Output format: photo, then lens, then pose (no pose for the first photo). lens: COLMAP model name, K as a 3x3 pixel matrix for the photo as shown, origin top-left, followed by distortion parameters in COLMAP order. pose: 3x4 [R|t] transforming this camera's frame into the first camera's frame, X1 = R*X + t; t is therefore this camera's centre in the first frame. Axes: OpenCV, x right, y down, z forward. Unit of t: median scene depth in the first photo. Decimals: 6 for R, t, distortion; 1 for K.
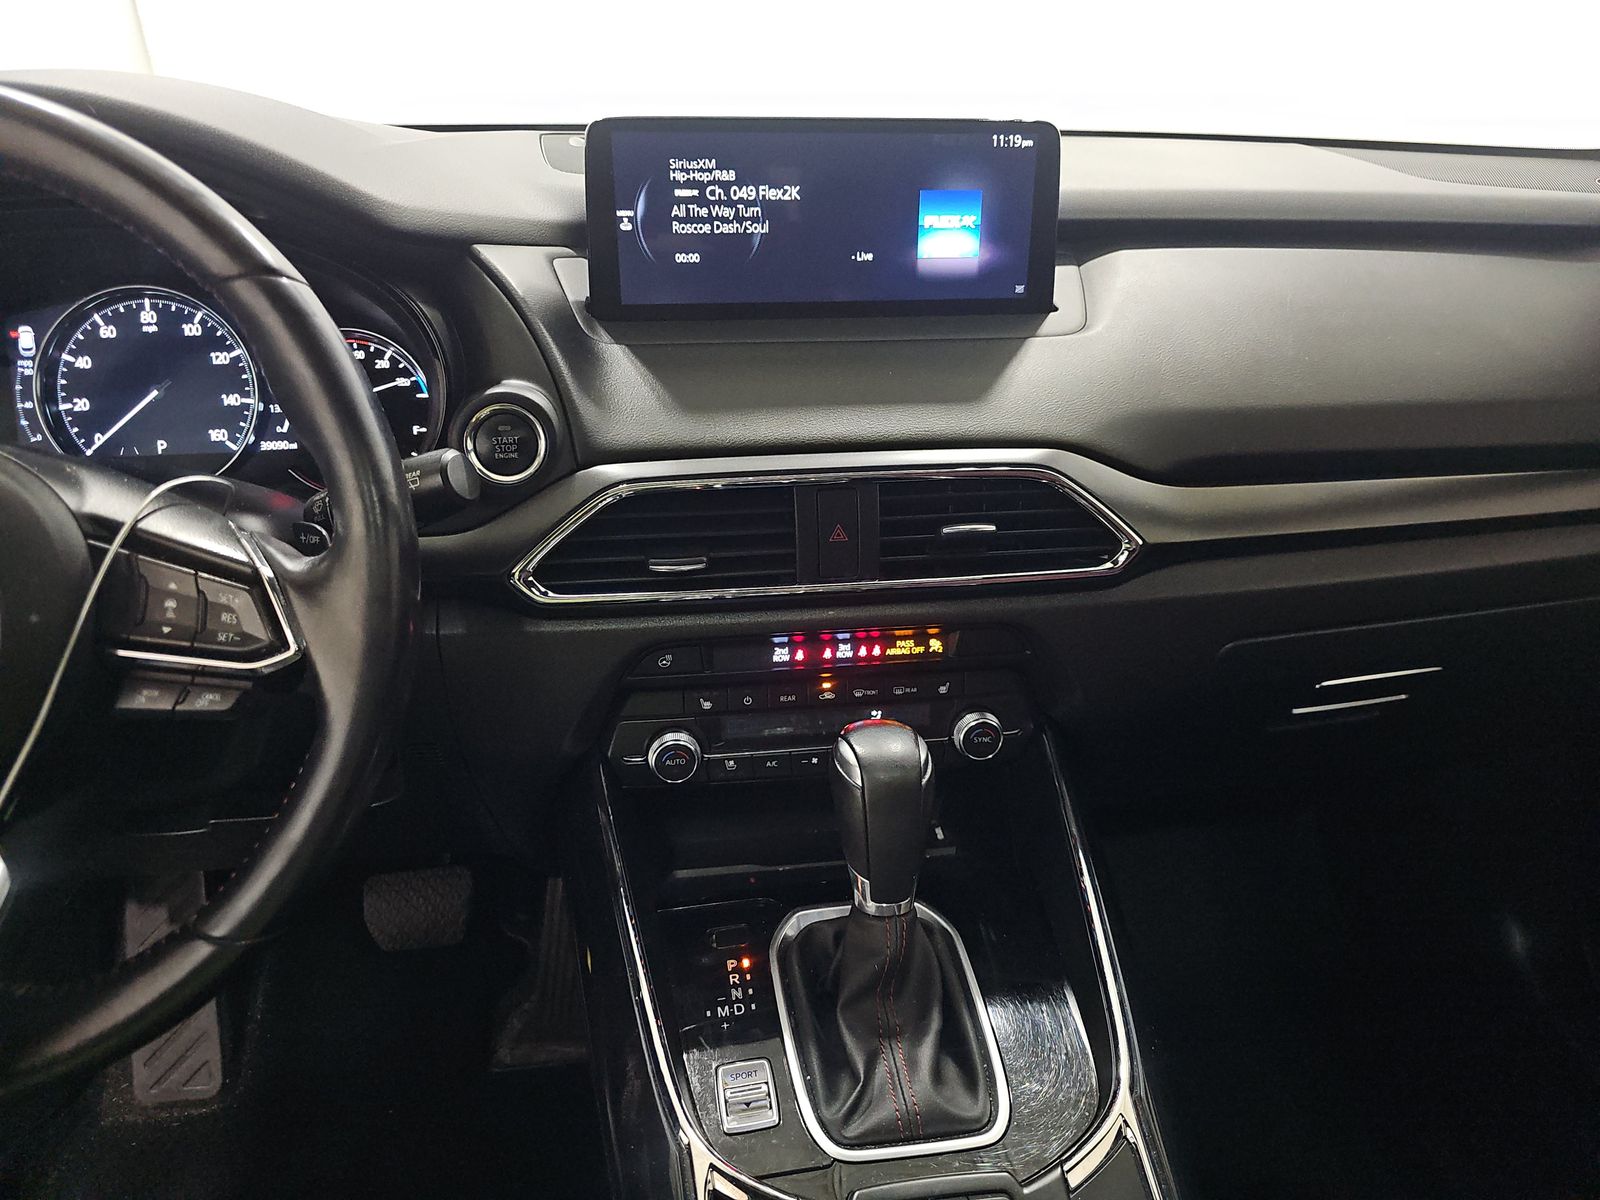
lens RADIAL K [[1064.8, 0, 791.7], [0, 1064.8, 585.9], [0, 0, 1]] dist [-0.000375, -0.018883]
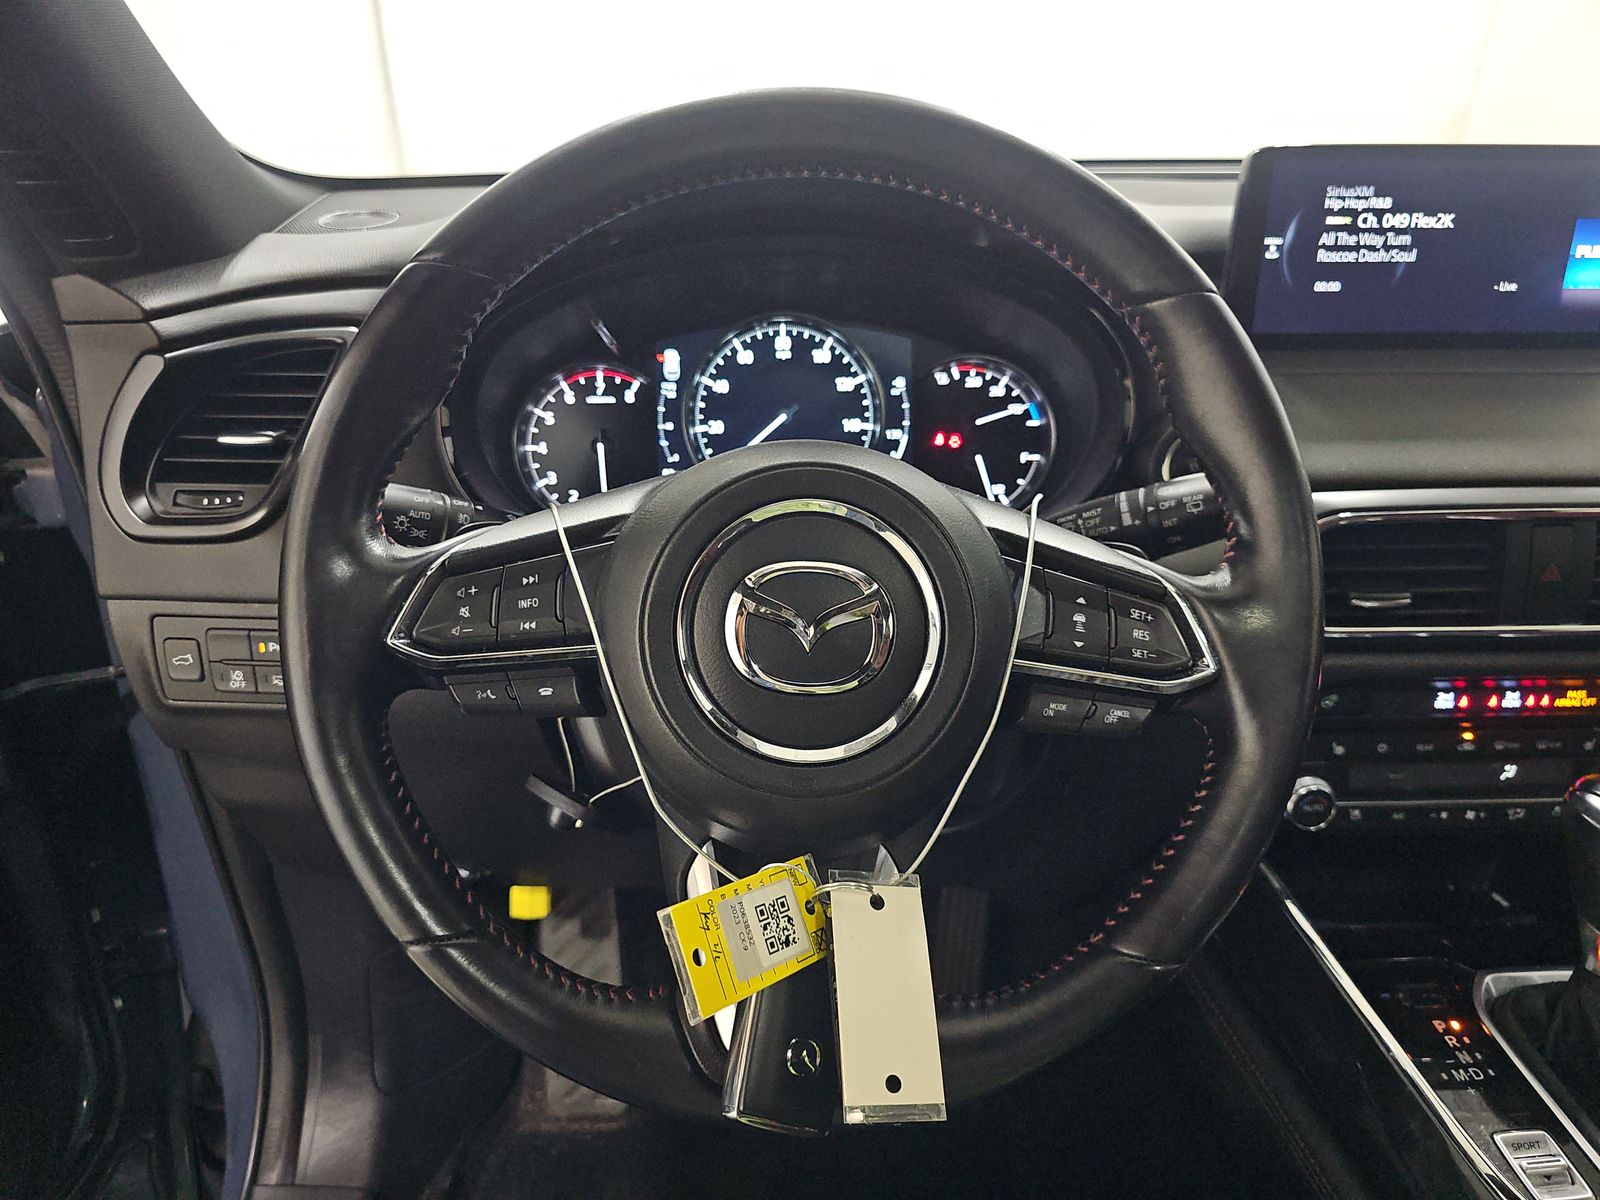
lens RADIAL K [[1064.8, 0, 783.0], [0, 1064.8, 601.0], [0, 0, 1]] dist [-0.000375, -0.018883]
pose [[0.991202, 0.034724, -0.127723, -0.467150], [-0.038697, 0.998837, -0.028758, 0.025684], [0.126576, 0.033448, 0.991393, -0.014785]]
